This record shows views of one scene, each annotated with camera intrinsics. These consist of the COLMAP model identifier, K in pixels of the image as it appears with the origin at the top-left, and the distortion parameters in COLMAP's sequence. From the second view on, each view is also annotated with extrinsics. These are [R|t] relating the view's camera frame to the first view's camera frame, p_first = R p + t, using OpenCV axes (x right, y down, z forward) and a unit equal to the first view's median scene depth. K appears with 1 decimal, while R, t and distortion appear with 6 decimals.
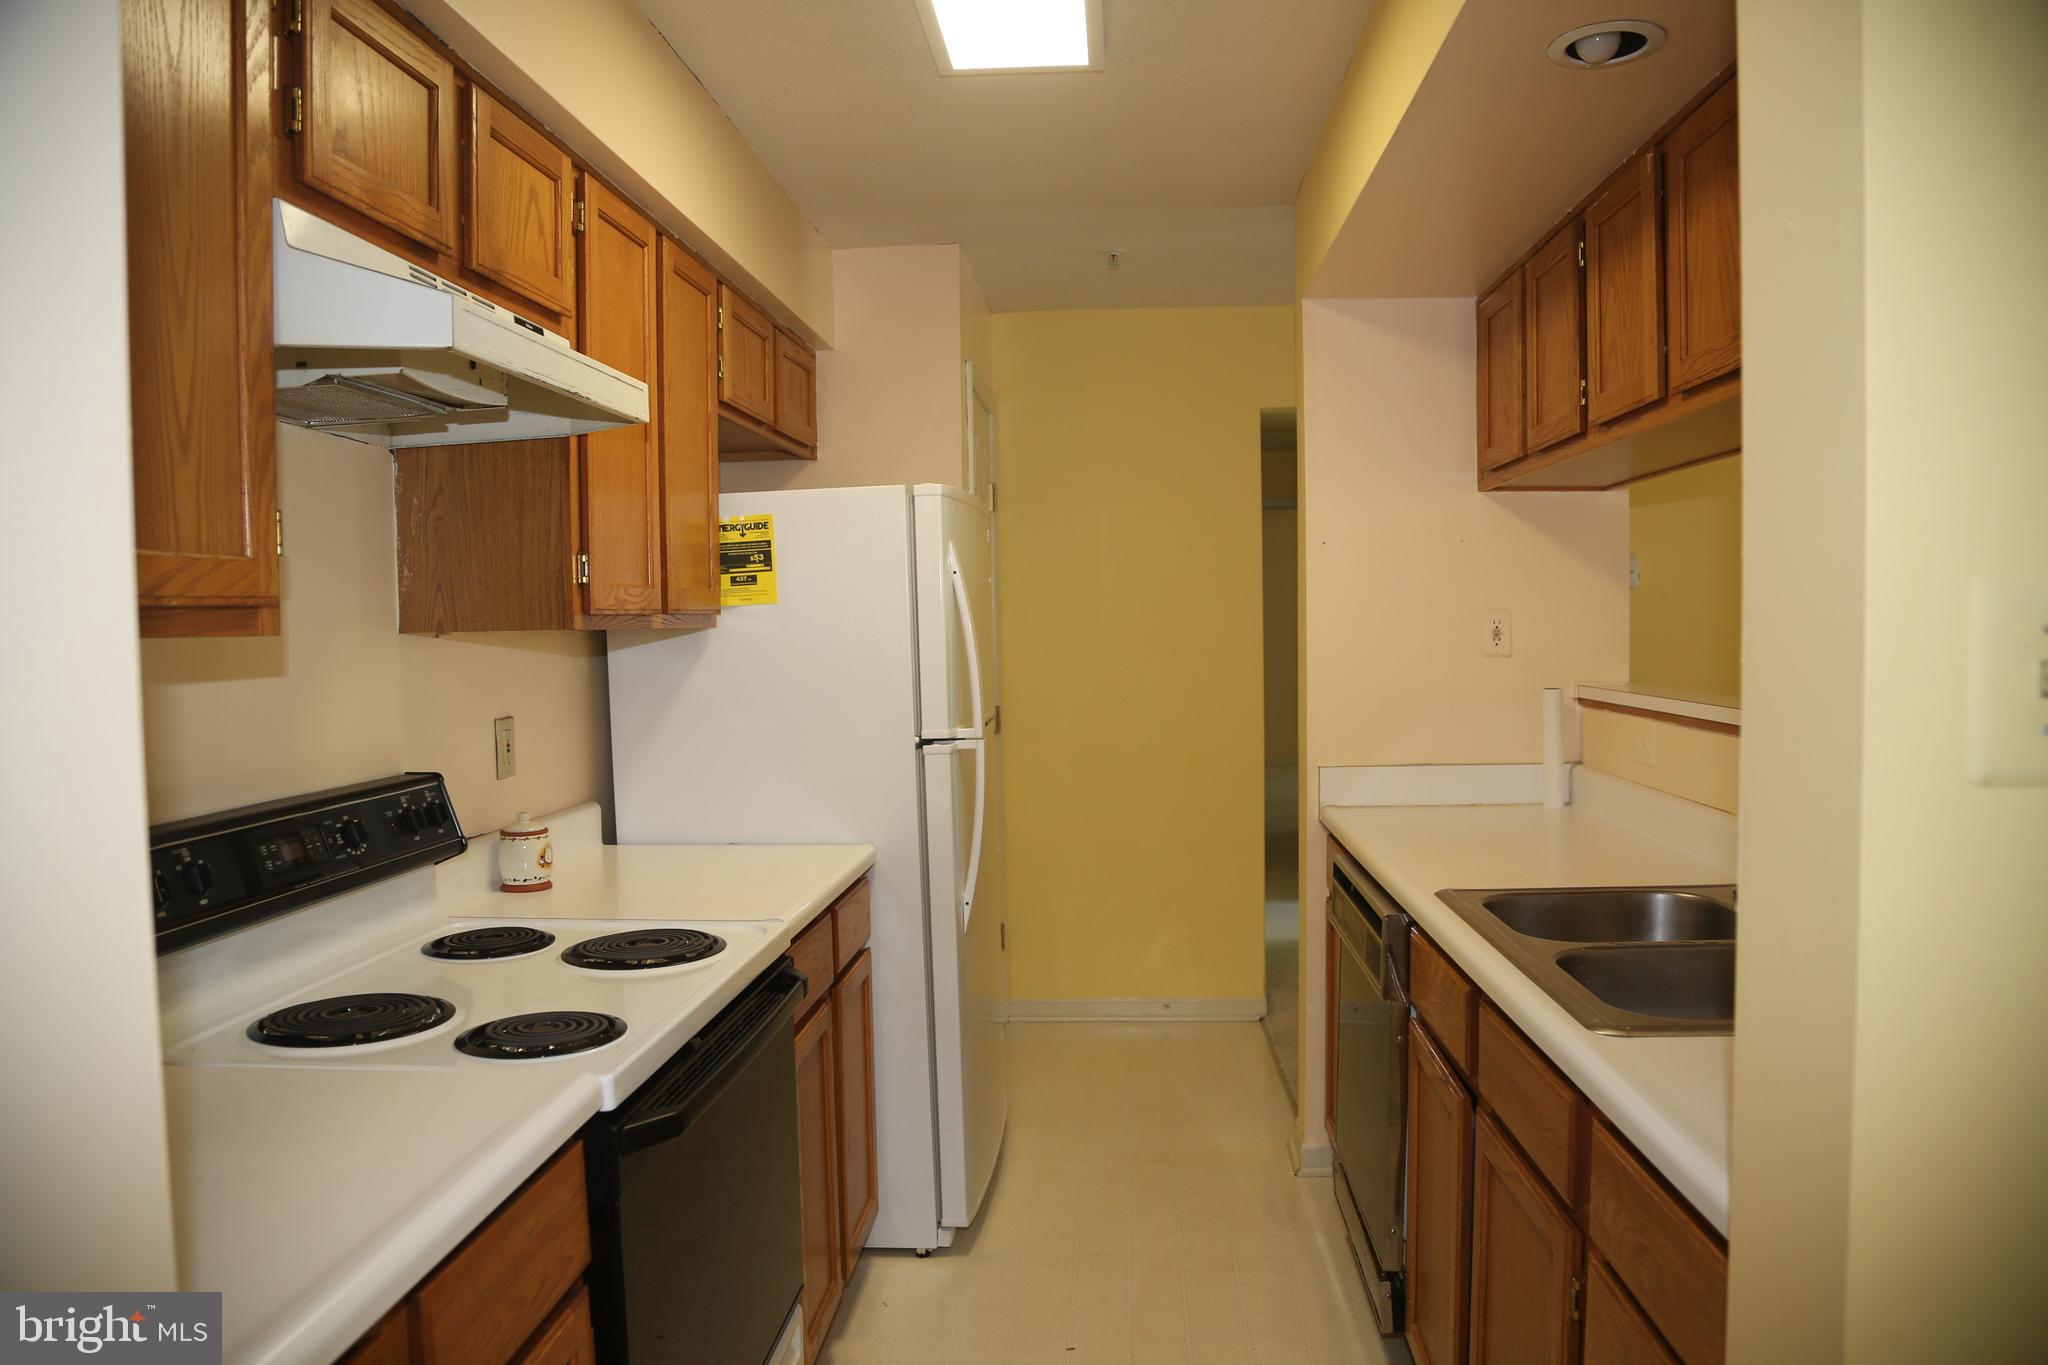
lens RADIAL K [[1377.8, 0, 1021.1], [0, 1377.8, 672.9], [0, 0, 1]] dist [-0.123459, 0.070657]
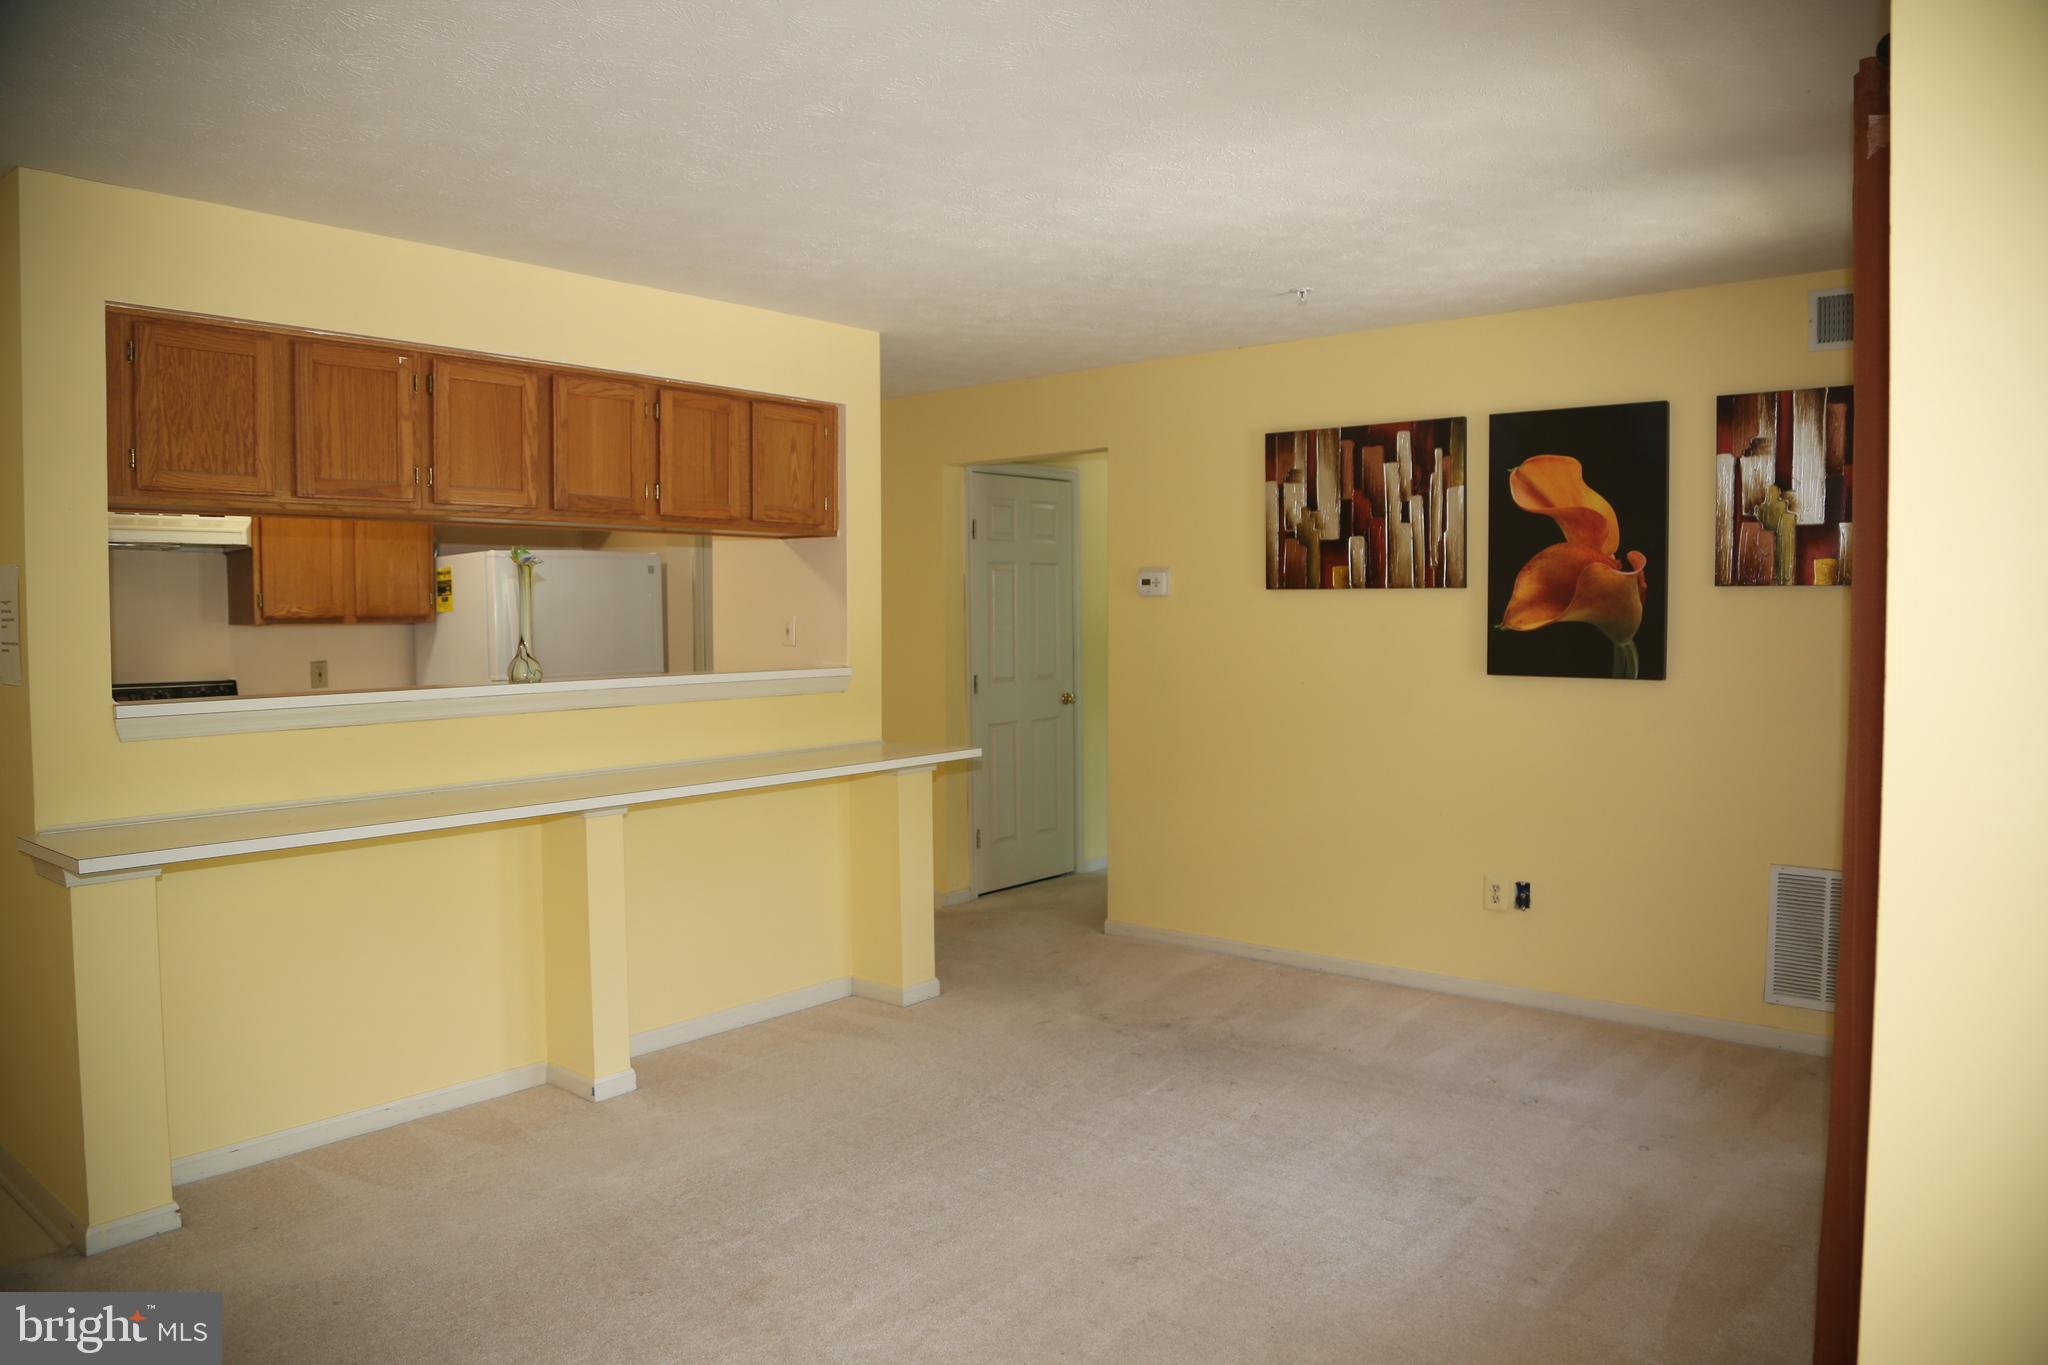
lens RADIAL K [[1383.7, 0, 1024.0], [0, 1383.7, 682.5], [0, 0, 1]] dist [-0.126659, 0.078141]
pose [[0.820330, 0.037350, -0.570669, 1.701185], [-0.029007, 0.999298, 0.023707, -0.017549], [0.571154, -0.002894, 0.820838, -0.160363]]
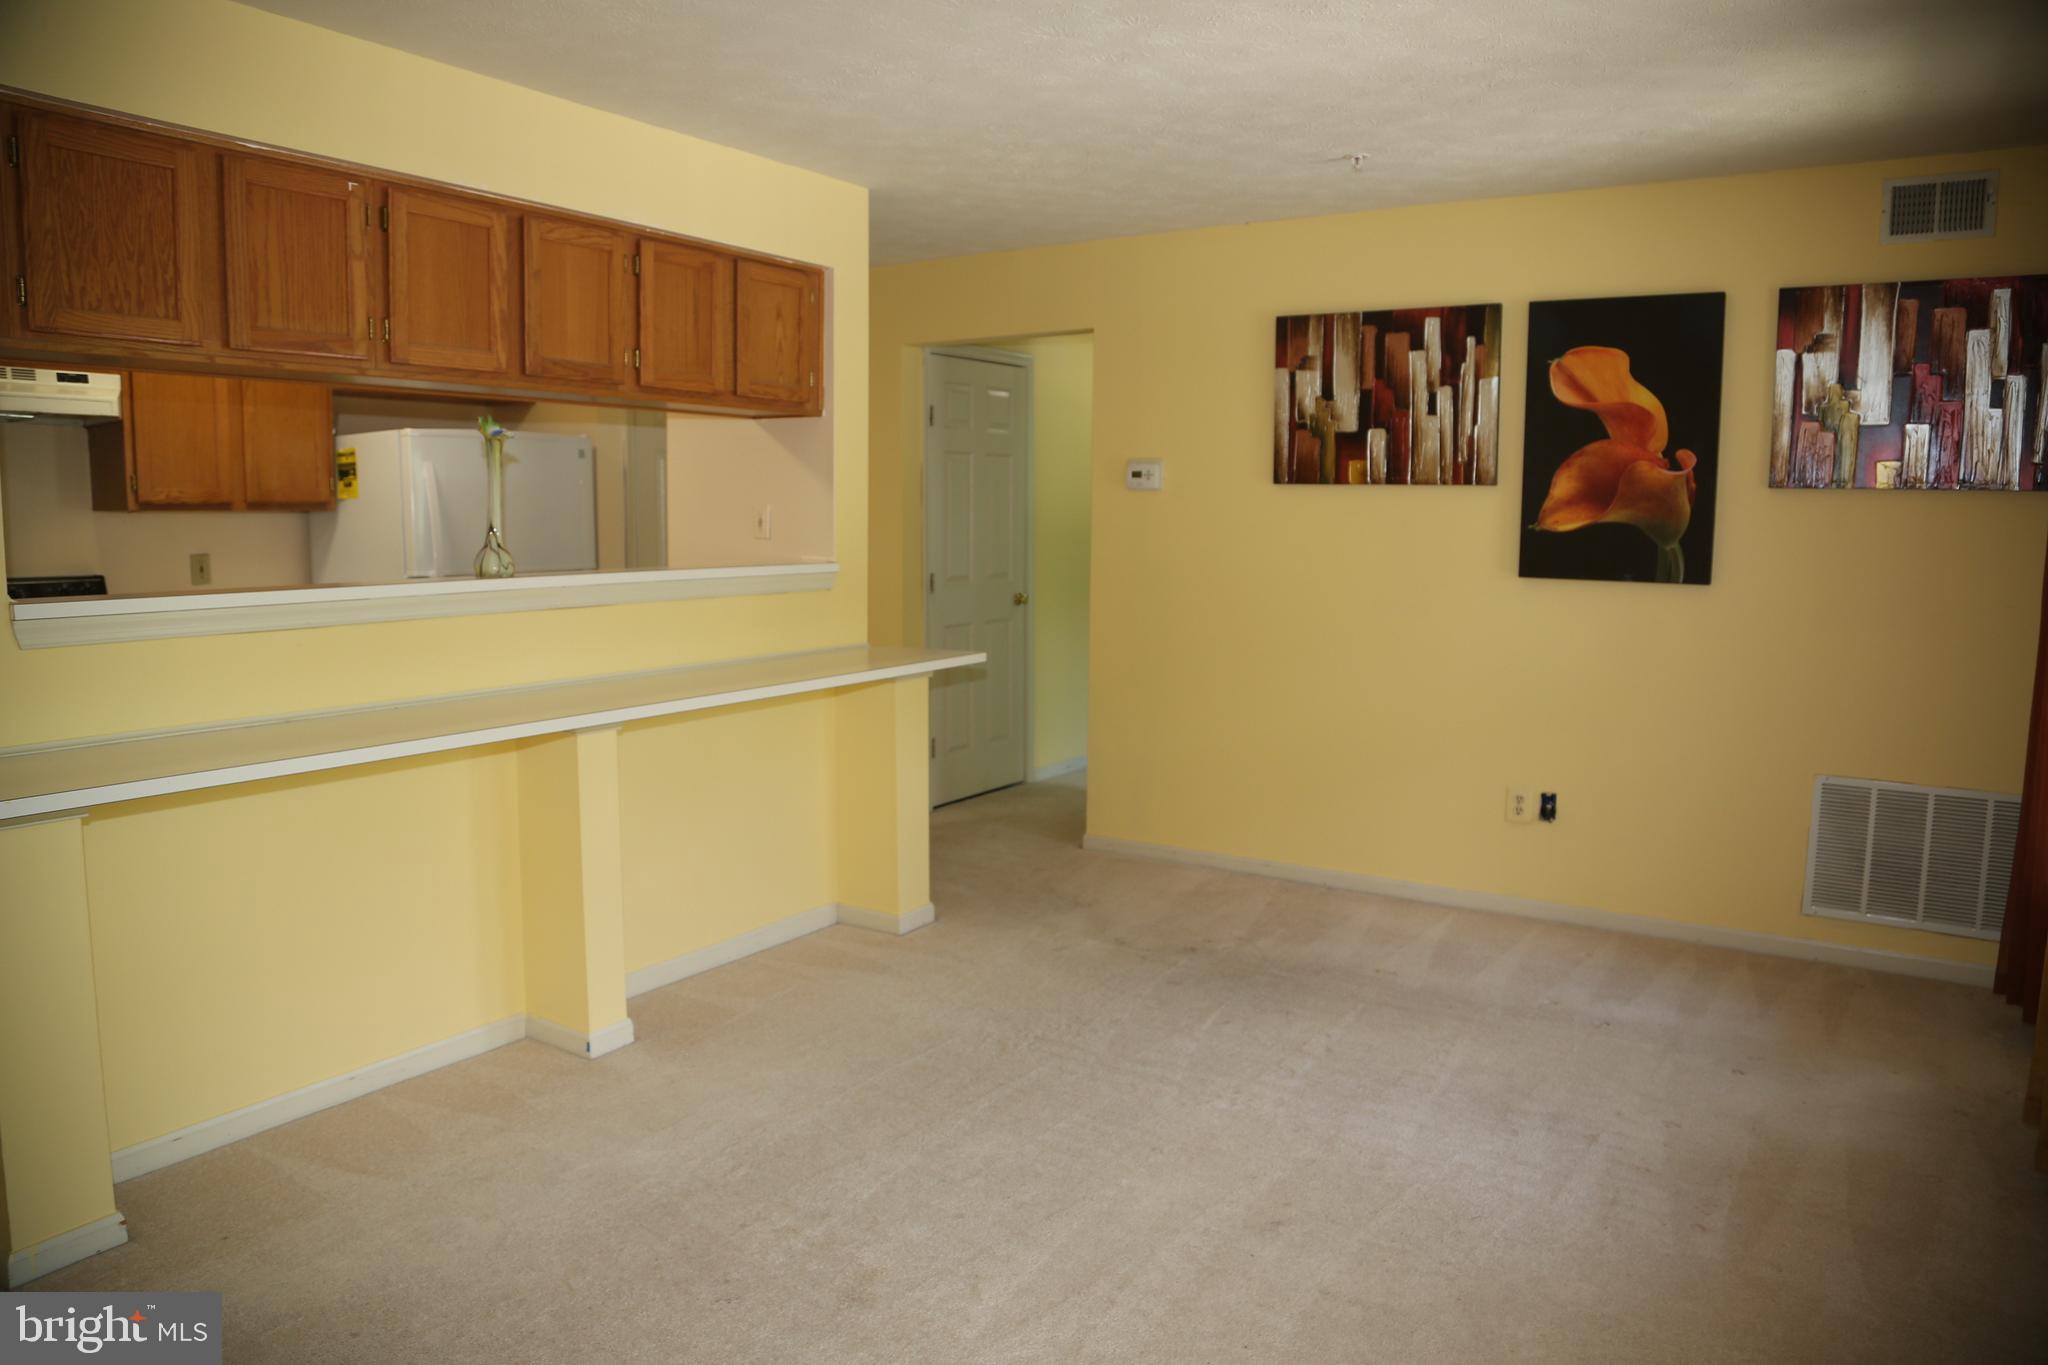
lens RADIAL K [[1377.8, 0, 1021.1], [0, 1377.8, 672.9], [0, 0, 1]] dist [-0.123459, 0.070657]
pose [[0.881075, 0.072992, -0.467310, 1.447748], [-0.038099, 0.995762, 0.083701, -0.002930], [0.471439, -0.055942, 0.880122, -0.138356]]
